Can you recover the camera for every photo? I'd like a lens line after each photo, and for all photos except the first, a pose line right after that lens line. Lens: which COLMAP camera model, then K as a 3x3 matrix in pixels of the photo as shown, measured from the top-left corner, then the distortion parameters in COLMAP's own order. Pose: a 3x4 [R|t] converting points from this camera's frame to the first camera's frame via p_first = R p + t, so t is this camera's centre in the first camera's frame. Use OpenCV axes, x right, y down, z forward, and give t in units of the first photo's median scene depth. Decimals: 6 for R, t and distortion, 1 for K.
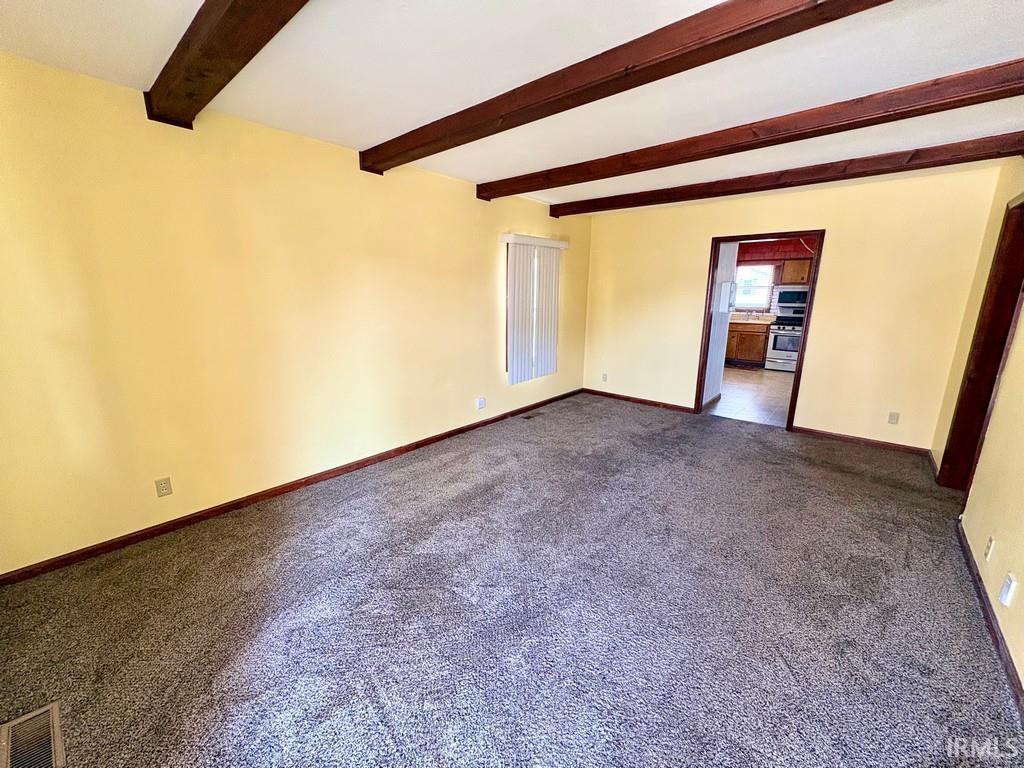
lens RADIAL K [[407.7, 0, 512.8], [0, 407.7, 385.7], [0, 0, 1]] dist [0.000365, -0.000079]
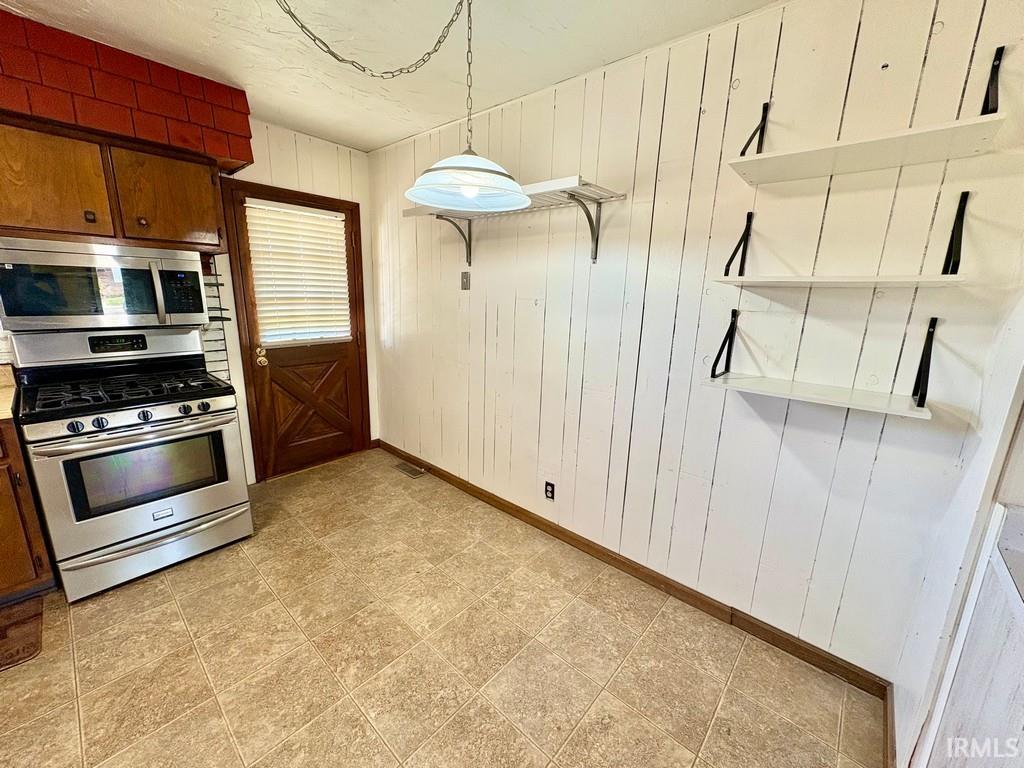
lens RADIAL K [[407.7, 0, 512.4], [0, 407.7, 385.1], [0, 0, 1]] dist [0.000365, -0.000079]
pose [[0.019608, -0.227588, 0.973560, 0.869427], [0.199490, 0.955058, 0.219245, -0.323585], [-0.979704, 0.189916, 0.064129, 1.457252]]
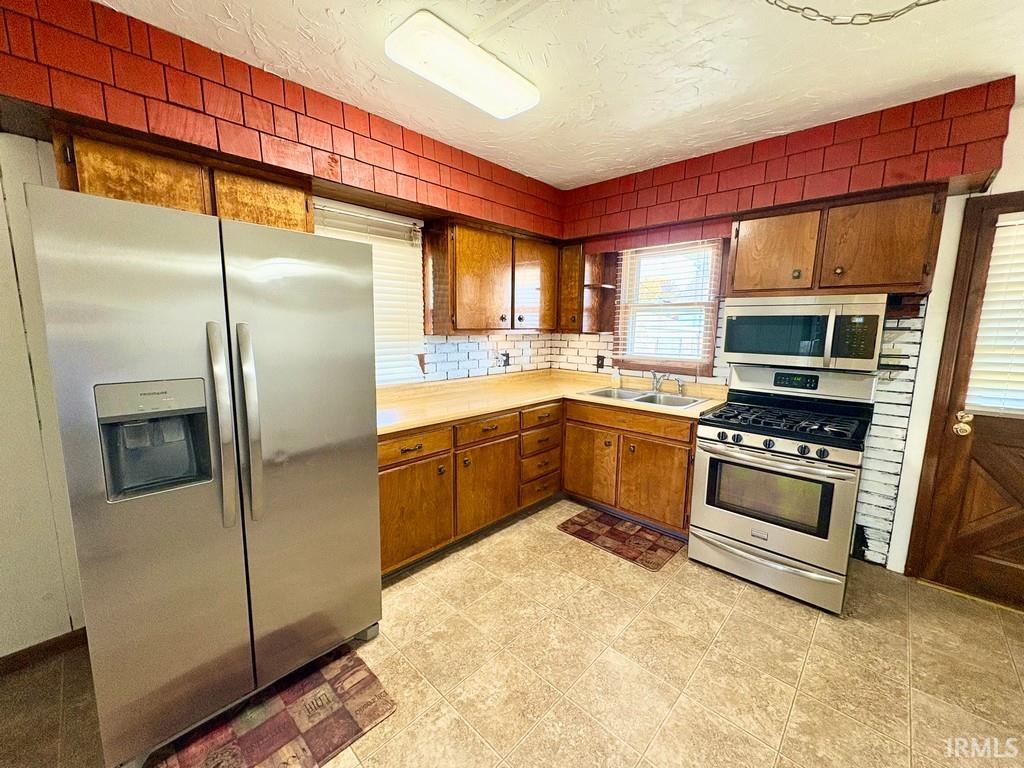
lens RADIAL K [[407.7, 0, 512.5], [0, 407.7, 384.9], [0, 0, 1]] dist [0.000365, -0.000079]
pose [[0.998593, 0.014085, -0.051132, 1.007896], [-0.018156, 0.996627, -0.080035, -0.298088], [0.049832, 0.080851, 0.995480, 1.357707]]
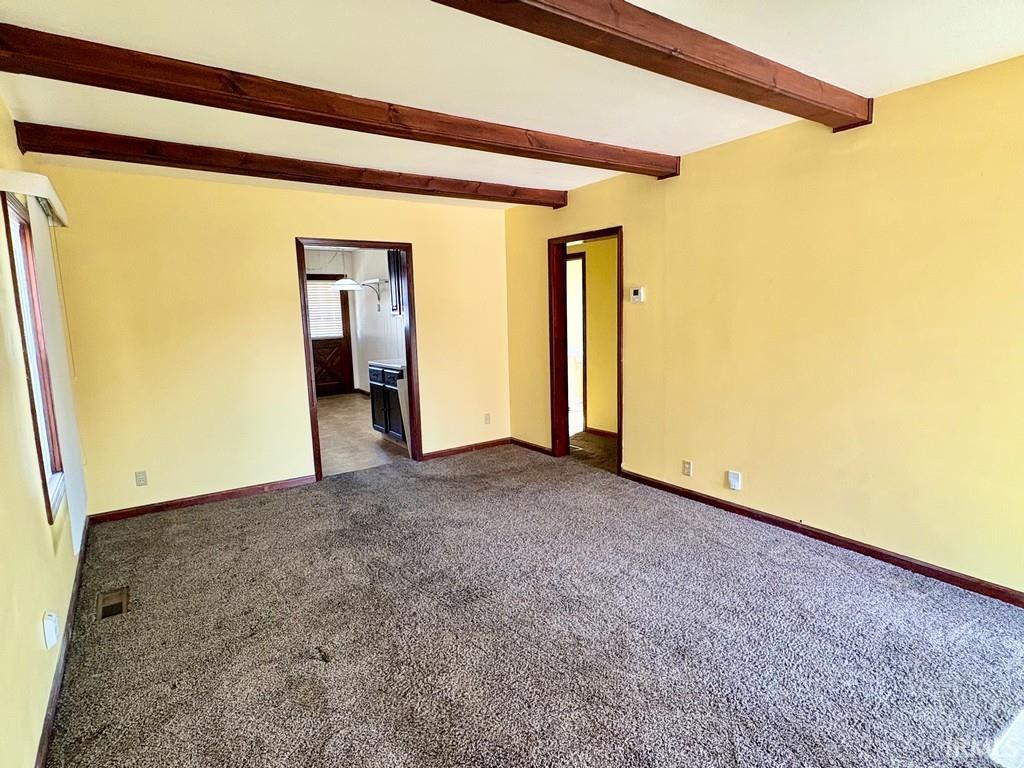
lens RADIAL K [[548.0, 0, 508.9], [0, 548.0, 393.7], [0, 0, 1]] dist [0.005940, -0.000283]
pose [[0.251222, -0.165039, 0.953755, -0.455698], [0.243440, 0.964456, 0.102768, -0.122417], [-0.936816, 0.206365, 0.282470, 0.503675]]
